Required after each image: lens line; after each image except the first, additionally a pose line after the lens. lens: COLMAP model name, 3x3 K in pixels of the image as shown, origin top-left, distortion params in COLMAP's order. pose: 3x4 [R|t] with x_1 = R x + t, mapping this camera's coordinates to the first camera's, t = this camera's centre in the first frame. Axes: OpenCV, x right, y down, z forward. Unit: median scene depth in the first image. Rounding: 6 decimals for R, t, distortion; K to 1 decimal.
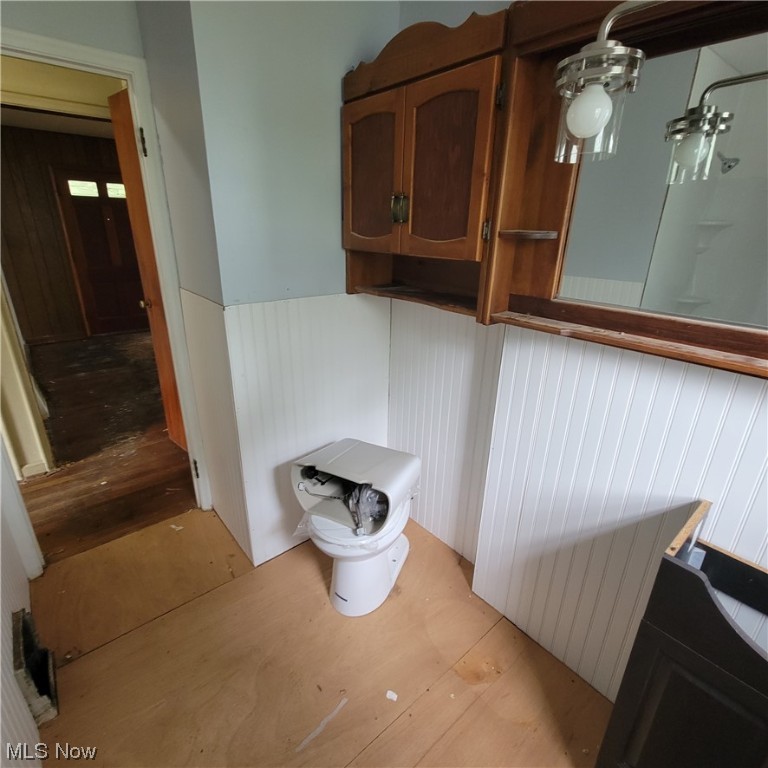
lens RADIAL K [[416.5, 0, 381.8], [0, 416.5, 382.7], [0, 0, 1]] dist [0.000087, 0.000034]
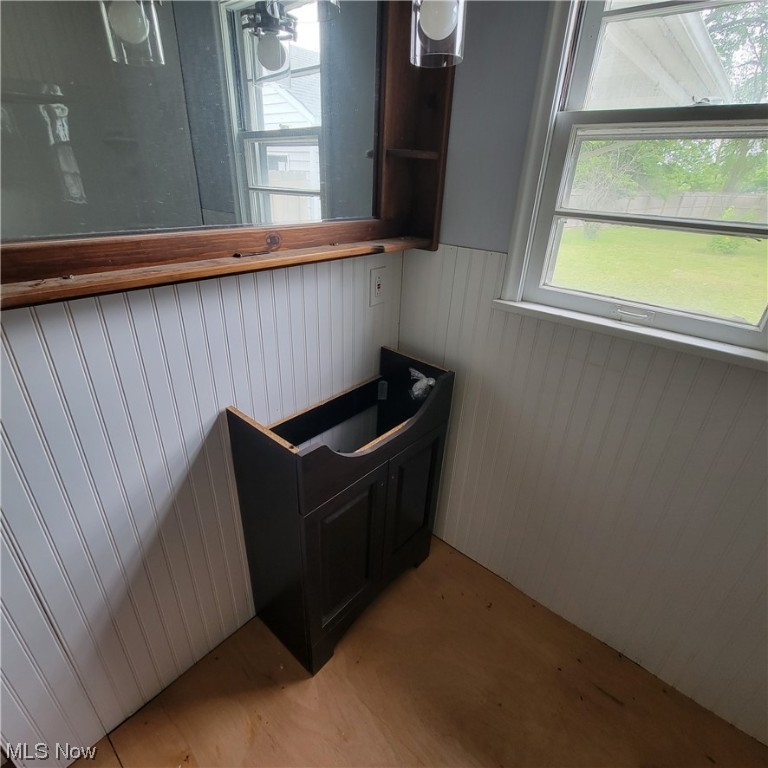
lens RADIAL K [[416.5, 0, 381.8], [0, 416.5, 382.7], [0, 0, 1]] dist [0.000087, 0.000034]
pose [[-0.147796, -0.467048, 0.871793, -0.124332], [0.308043, 0.815888, 0.489321, -0.128384], [-0.939822, 0.340870, 0.023286, 0.486924]]
